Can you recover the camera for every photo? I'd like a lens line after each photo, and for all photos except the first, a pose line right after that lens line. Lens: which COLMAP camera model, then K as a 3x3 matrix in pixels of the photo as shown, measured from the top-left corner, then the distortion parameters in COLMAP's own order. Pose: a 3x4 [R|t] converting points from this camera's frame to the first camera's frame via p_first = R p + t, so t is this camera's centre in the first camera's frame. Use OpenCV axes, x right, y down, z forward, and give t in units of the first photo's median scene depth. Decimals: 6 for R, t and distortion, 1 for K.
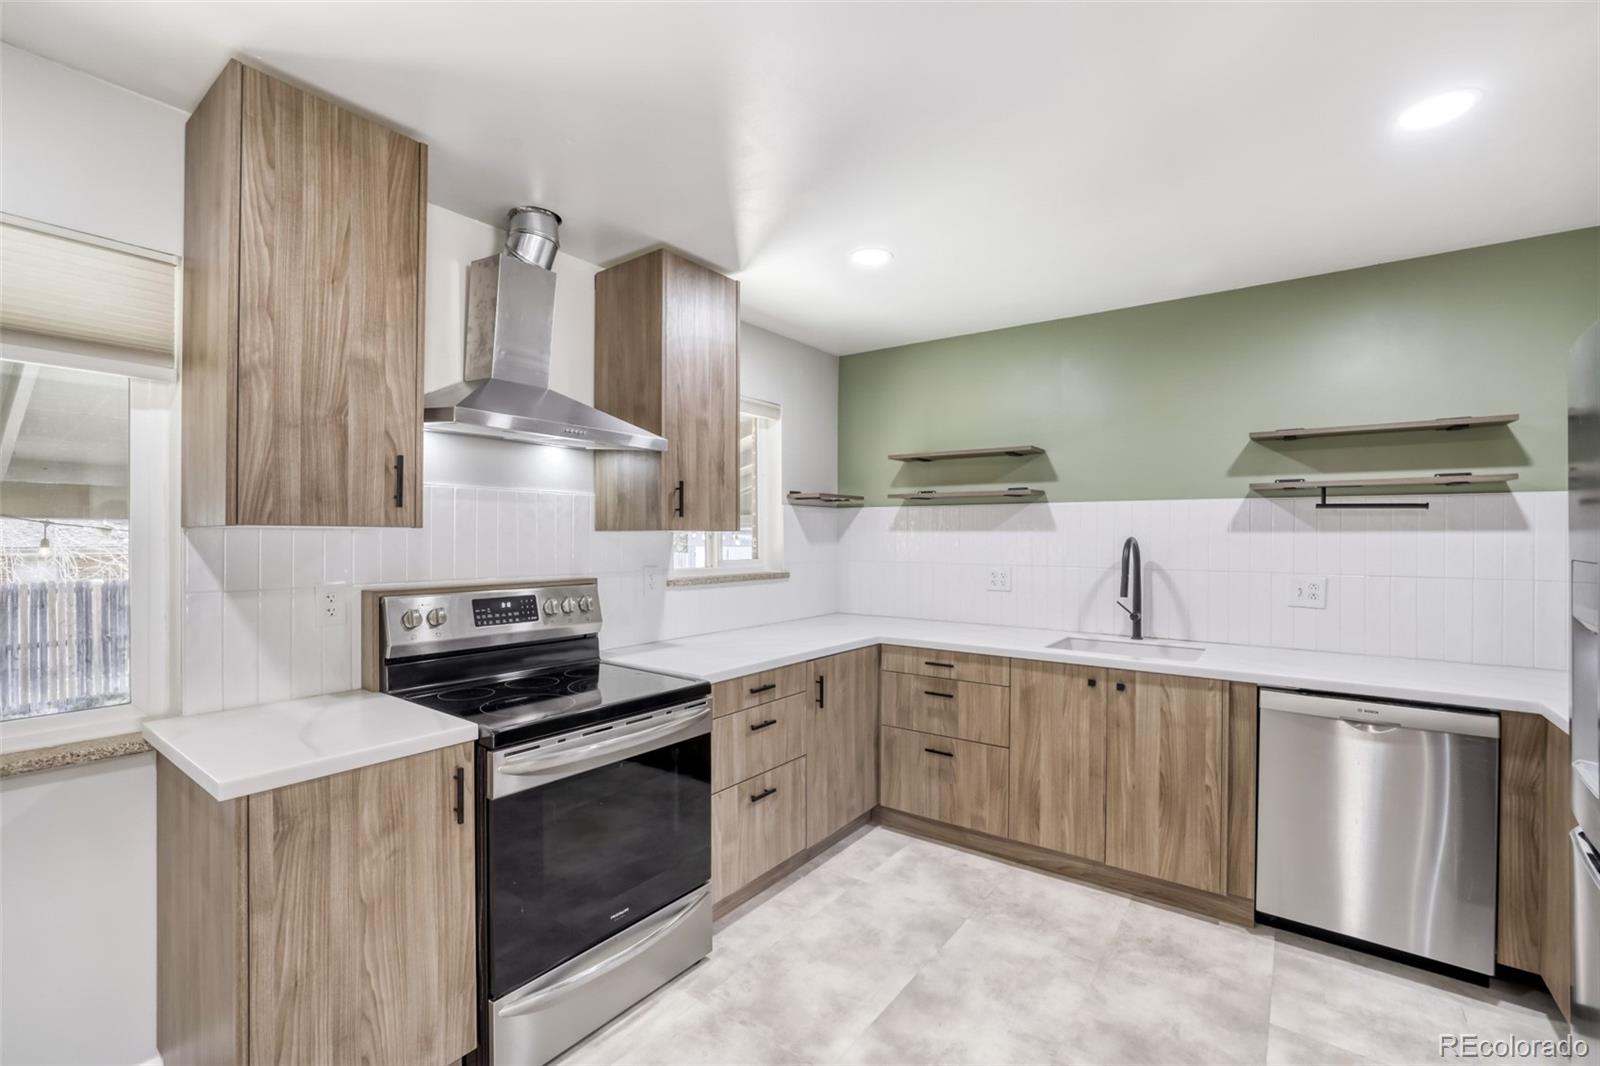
lens RADIAL K [[698.0, 0, 793.5], [0, 698.0, 531.5], [0, 0, 1]] dist [-0.026558, 0.007626]
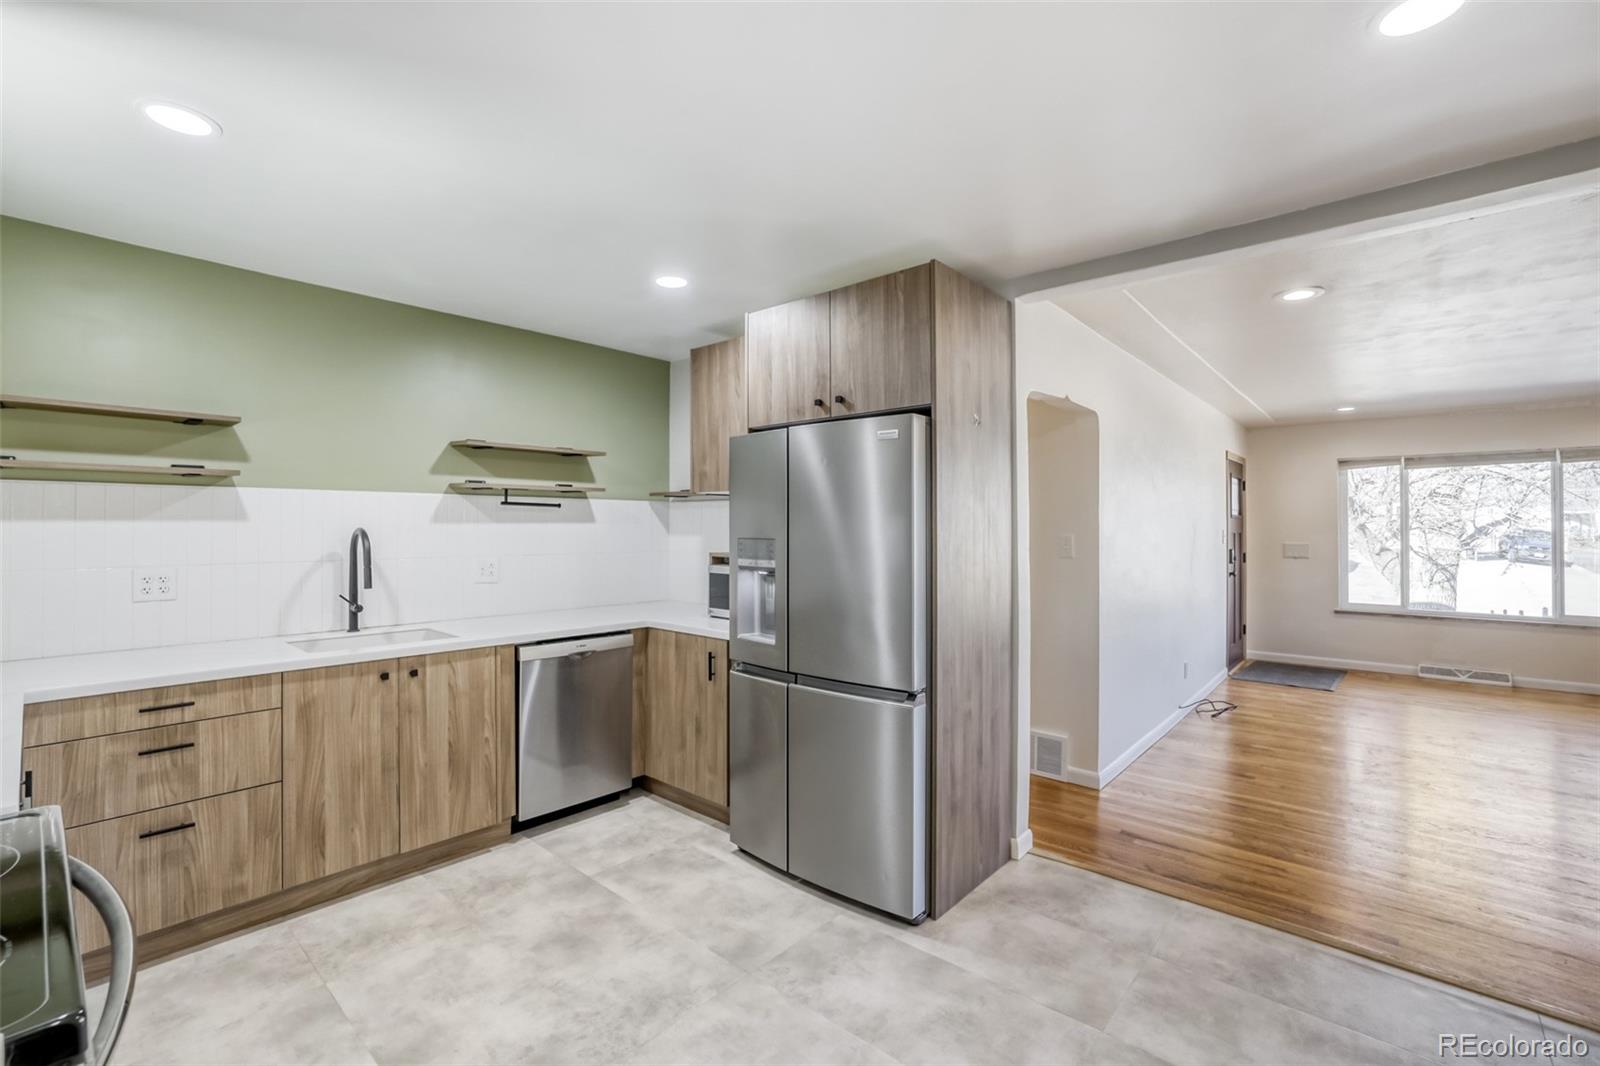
lens RADIAL K [[698.0, 0, 797.6], [0, 698.0, 512.9], [0, 0, 1]] dist [-0.026558, 0.007626]
pose [[0.087909, 0.016450, 0.995993, -0.570061], [-0.005003, 0.999858, -0.016072, -0.000735], [-0.996116, -0.003570, 0.087979, 0.381893]]
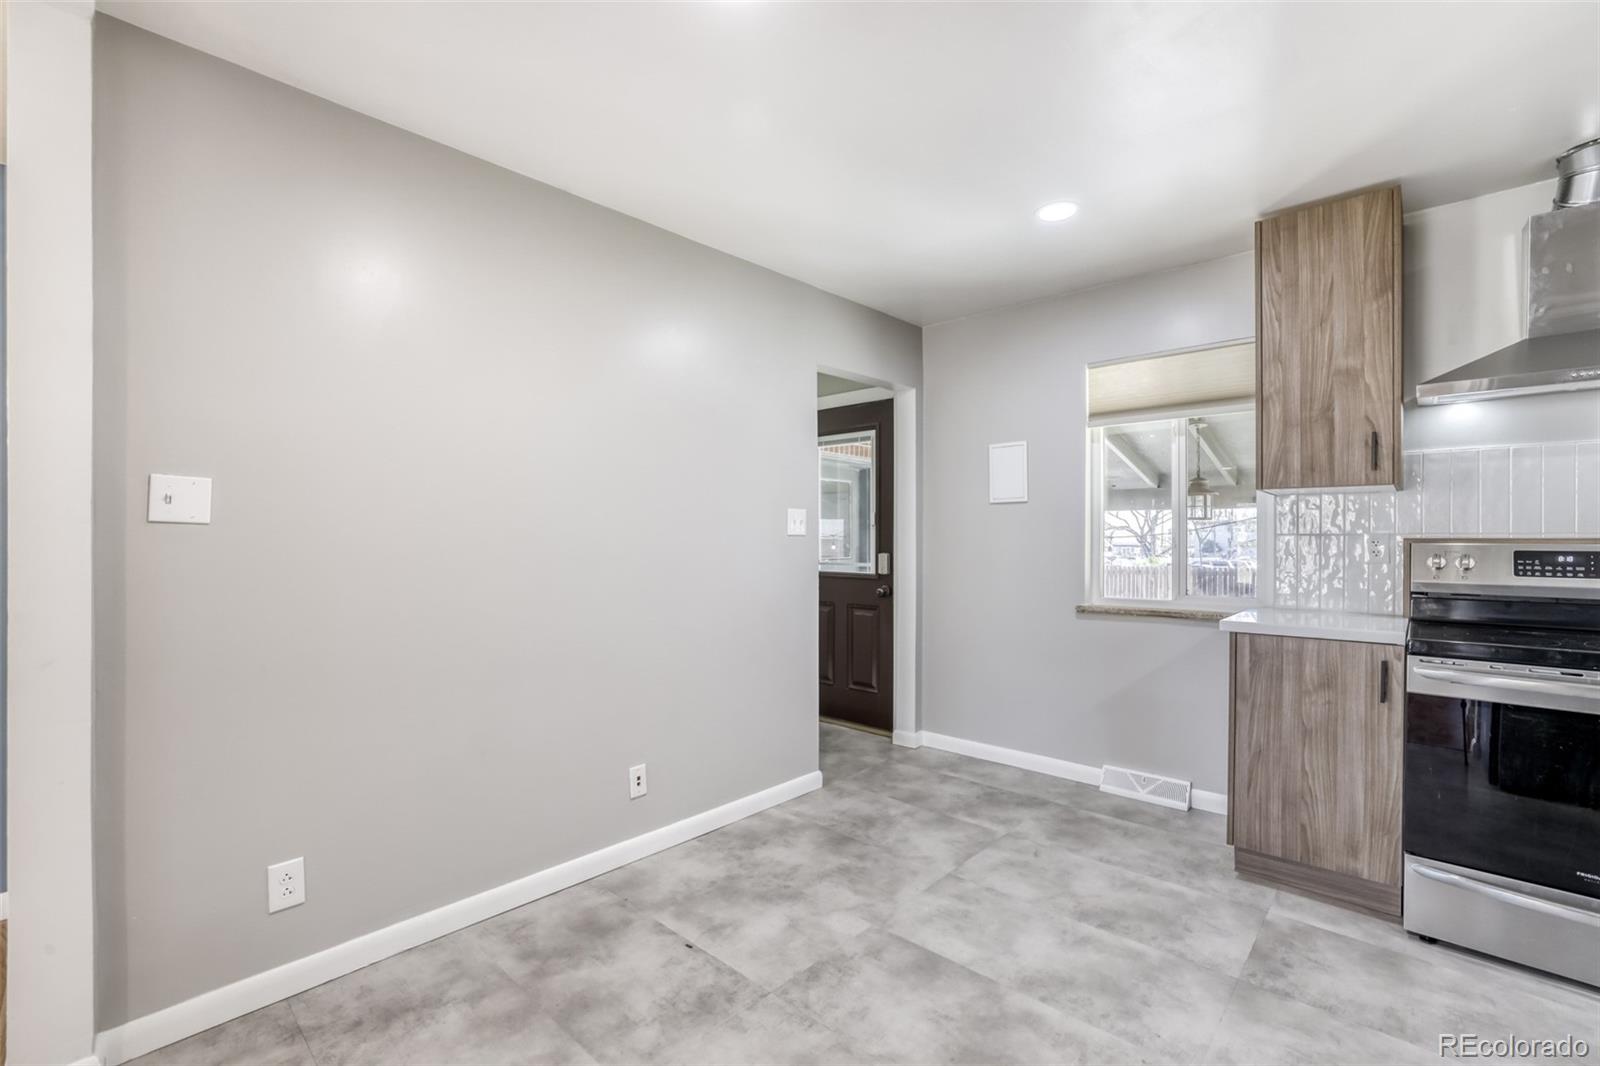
lens RADIAL K [[698.0, 0, 785.2], [0, 698.0, 541.8], [0, 0, 1]] dist [-0.026558, 0.007626]
pose [[-0.123124, 0.001201, -0.992391, 0.682976], [0.005237, 0.999986, 0.000560, 0.073922], [0.992377, -0.005128, -0.123128, 0.016632]]
